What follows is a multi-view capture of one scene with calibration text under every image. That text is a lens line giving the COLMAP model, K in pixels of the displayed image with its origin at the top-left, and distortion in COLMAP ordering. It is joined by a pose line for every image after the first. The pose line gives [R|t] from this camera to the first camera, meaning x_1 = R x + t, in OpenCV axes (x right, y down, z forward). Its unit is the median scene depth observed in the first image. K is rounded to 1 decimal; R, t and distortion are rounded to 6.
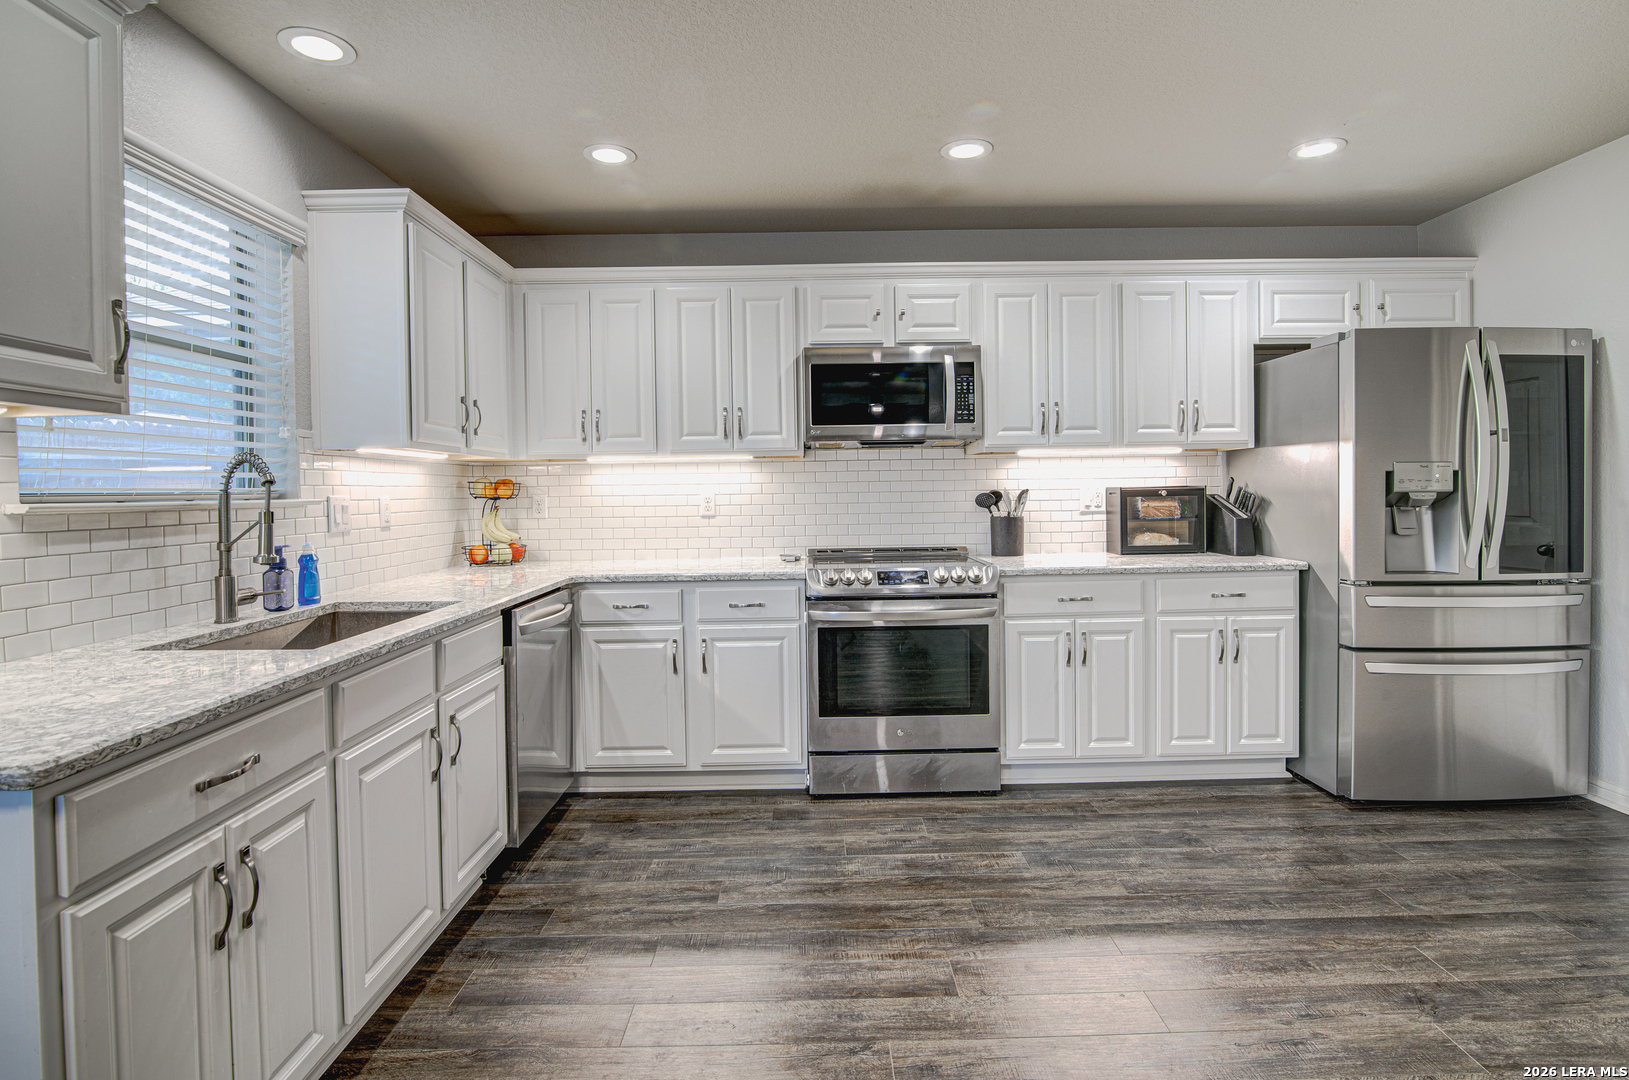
lens RADIAL K [[759.6, 0, 788.4], [0, 759.6, 502.6], [0, 0, 1]] dist [-0.014849, -0.000744]
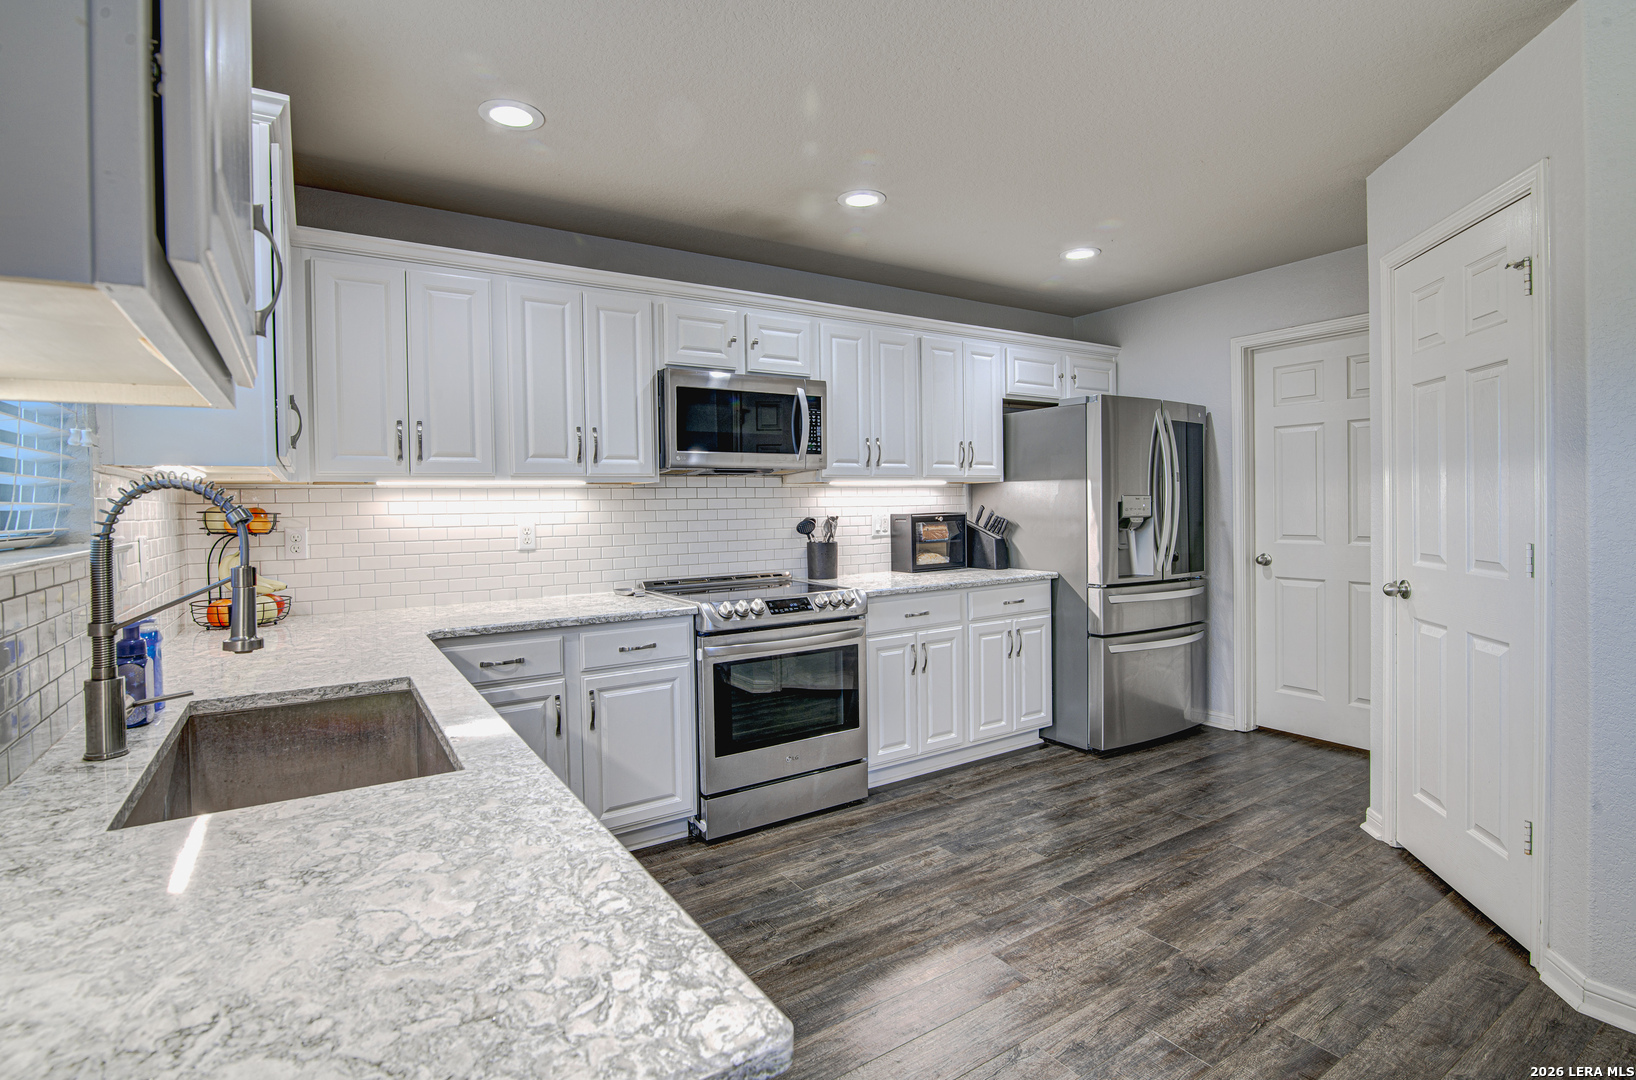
lens RADIAL K [[762.8, 0, 764.7], [0, 762.8, 520.1], [0, 0, 1]] dist [-0.014849, -0.000744]
pose [[0.856492, -0.009949, 0.516064, -0.390667], [0.013153, 0.999910, -0.002553, -0.012507], [-0.515992, 0.008974, 0.856546, 0.141226]]
